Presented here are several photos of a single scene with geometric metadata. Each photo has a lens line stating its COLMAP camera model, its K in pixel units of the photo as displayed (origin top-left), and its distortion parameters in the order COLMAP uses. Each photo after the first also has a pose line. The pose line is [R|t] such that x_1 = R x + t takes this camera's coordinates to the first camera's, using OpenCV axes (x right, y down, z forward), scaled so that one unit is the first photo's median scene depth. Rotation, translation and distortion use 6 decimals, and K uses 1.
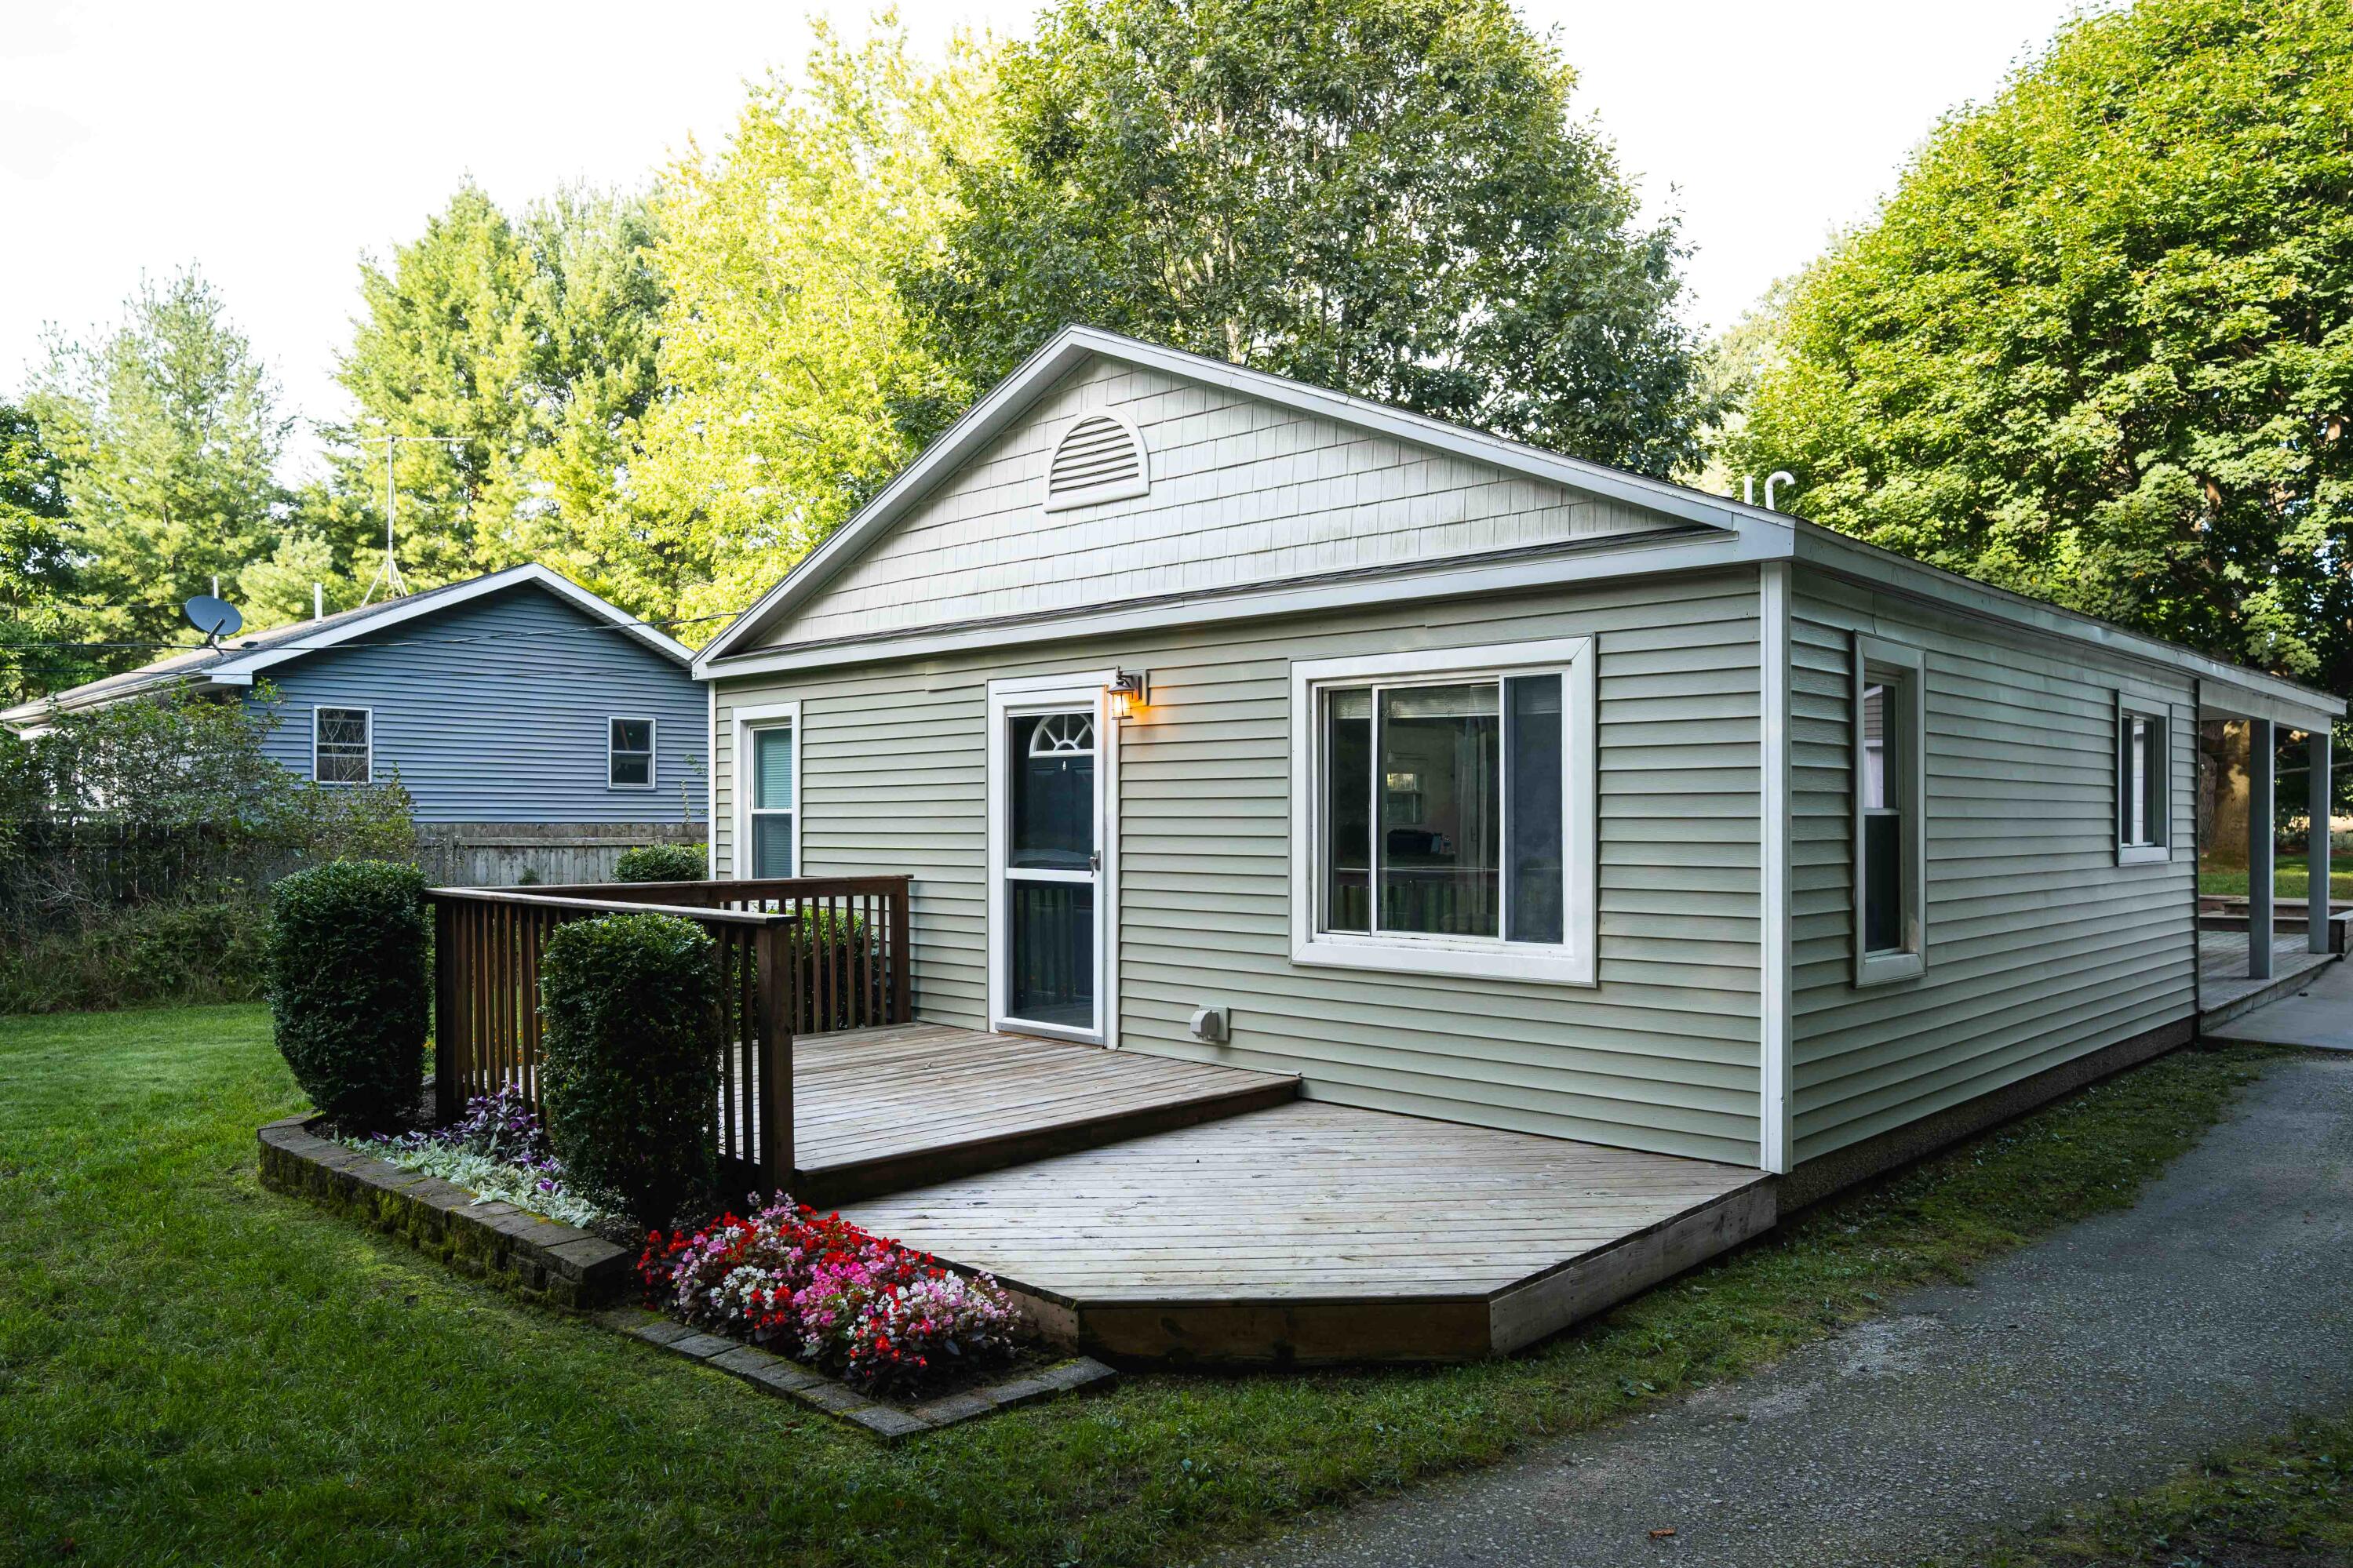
lens RADIAL K [[1470.0, 0, 1173.5], [0, 1470.0, 790.9], [0, 0, 1]] dist [-0.045078, 0.044133]
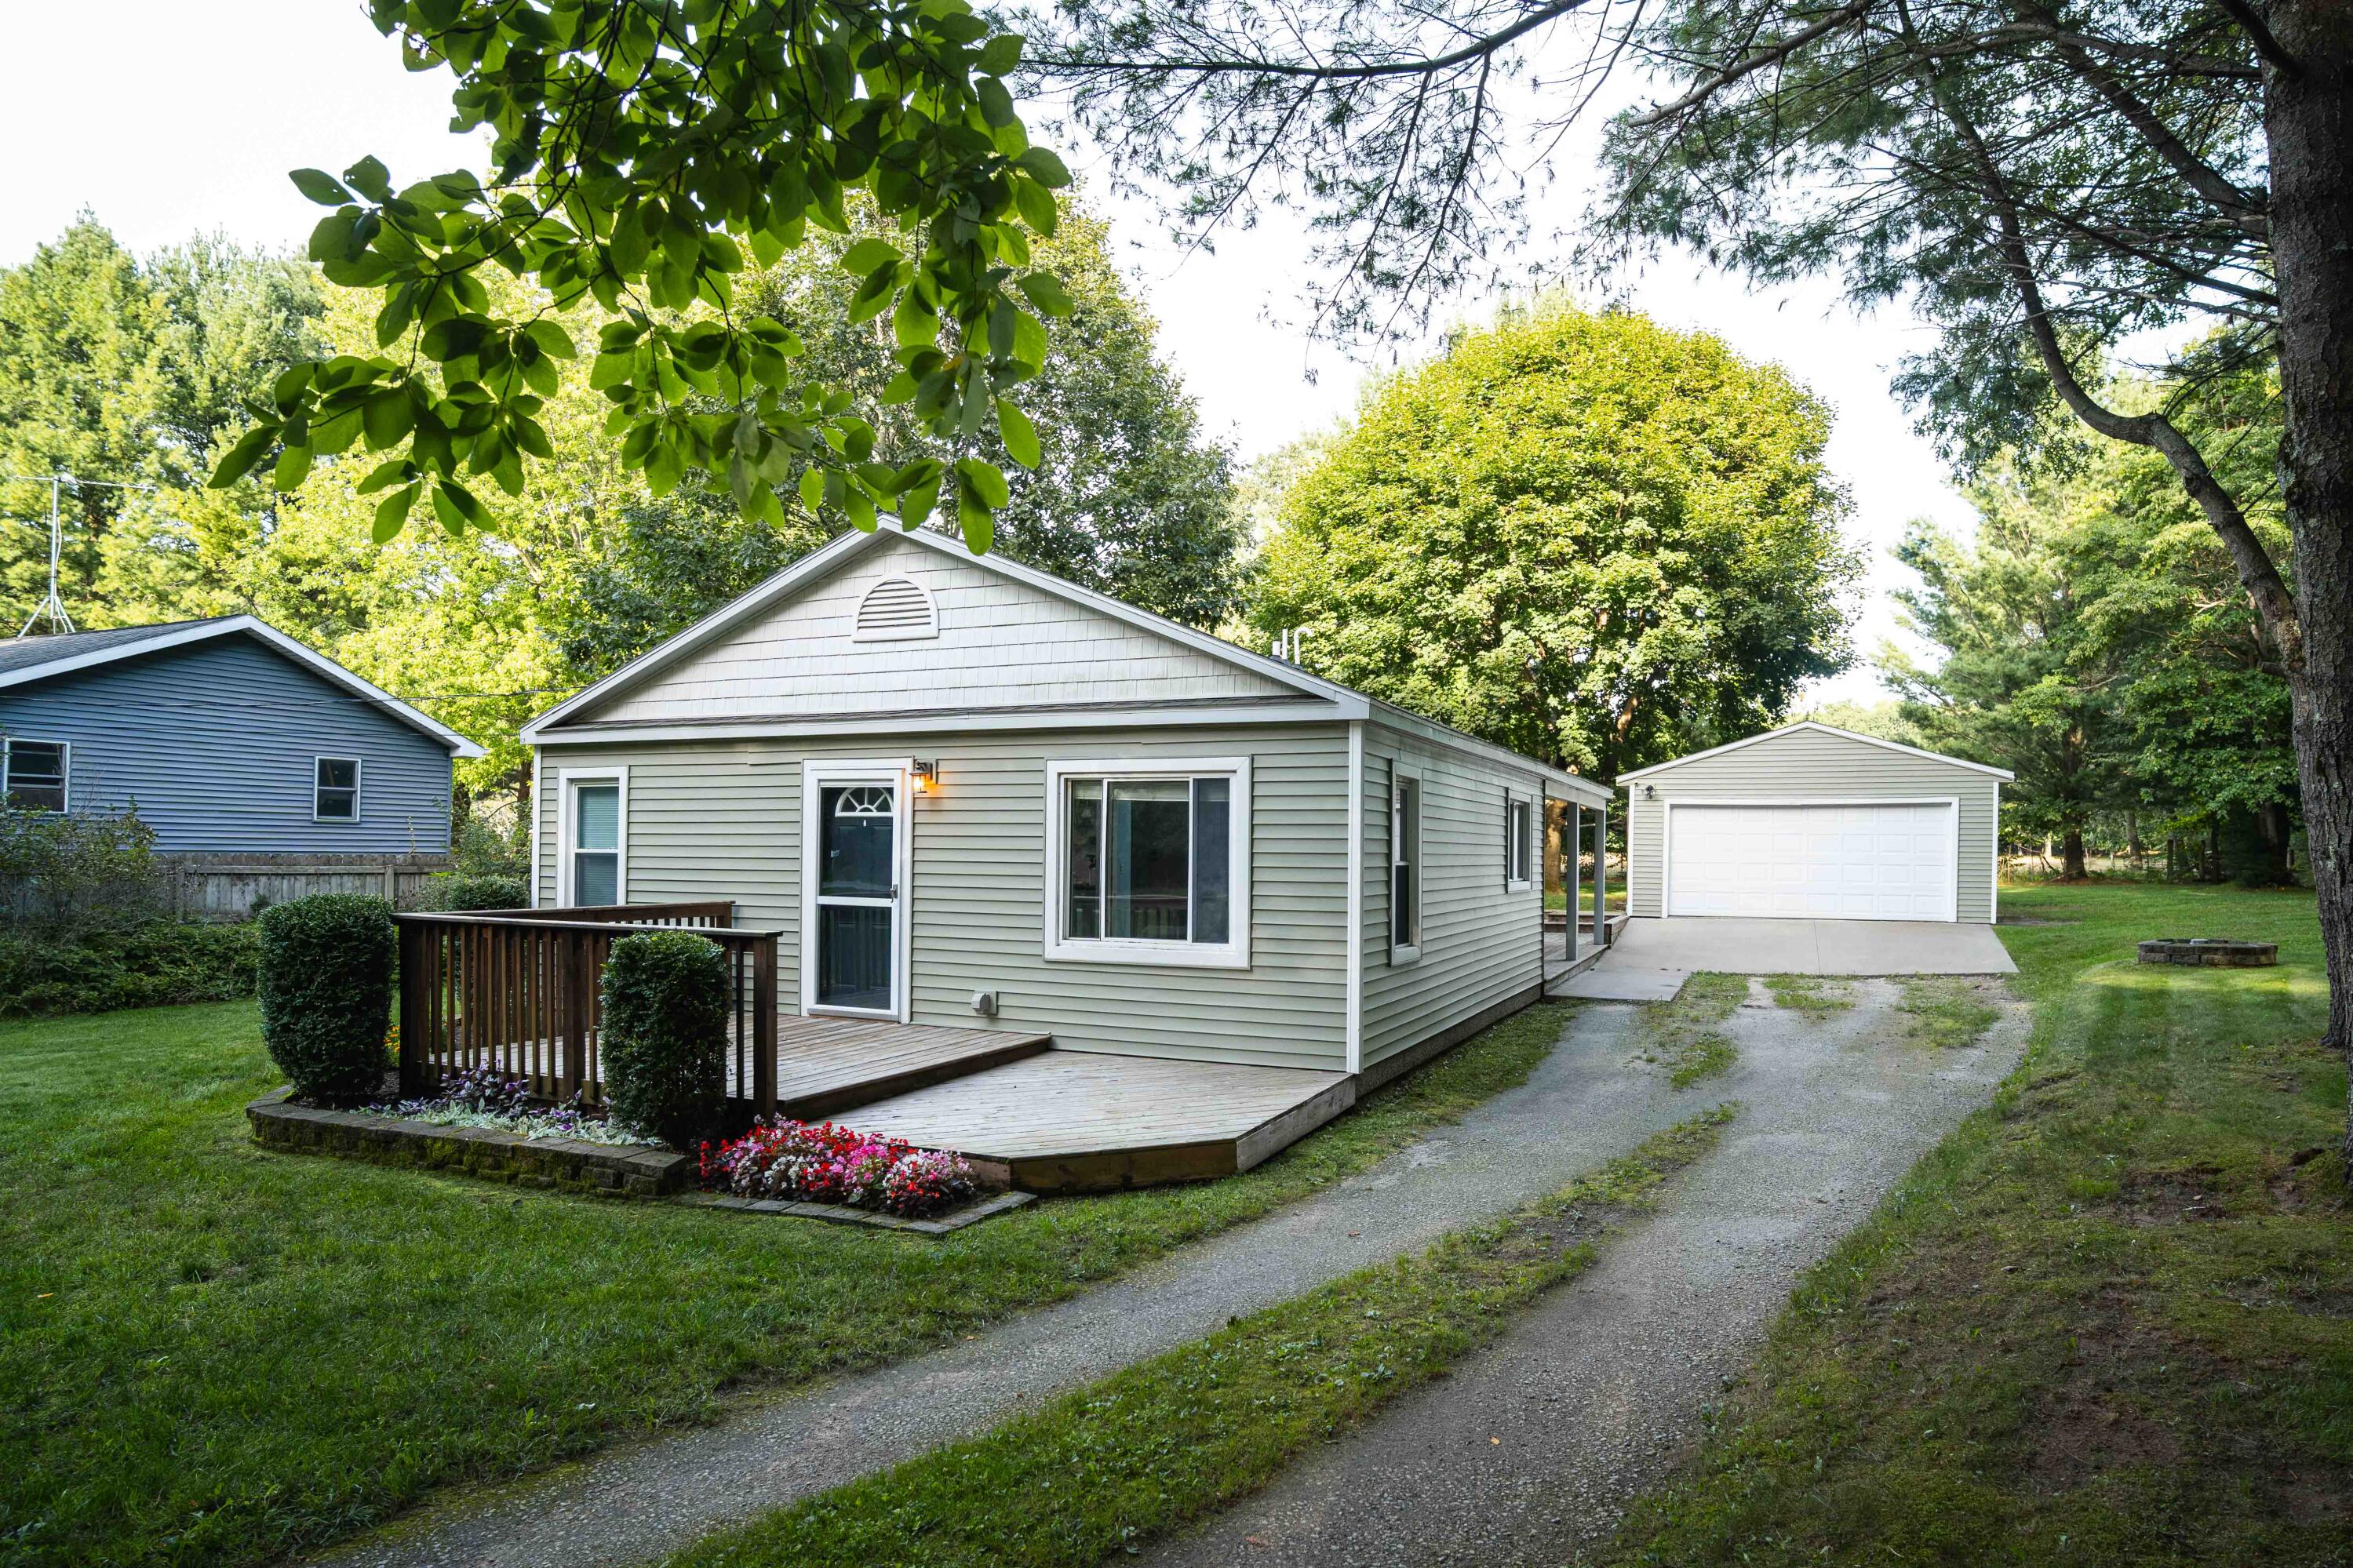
lens RADIAL K [[1242.2, 0, 1176.5], [0, 1242.2, 784.0], [0, 0, 1]] dist [-0.058529, 0.037672]
pose [[0.939985, 0.027198, 0.340130, -0.201778], [-0.016172, 0.999249, -0.035213, -0.018119], [-0.340832, 0.027599, 0.939719, -0.217603]]
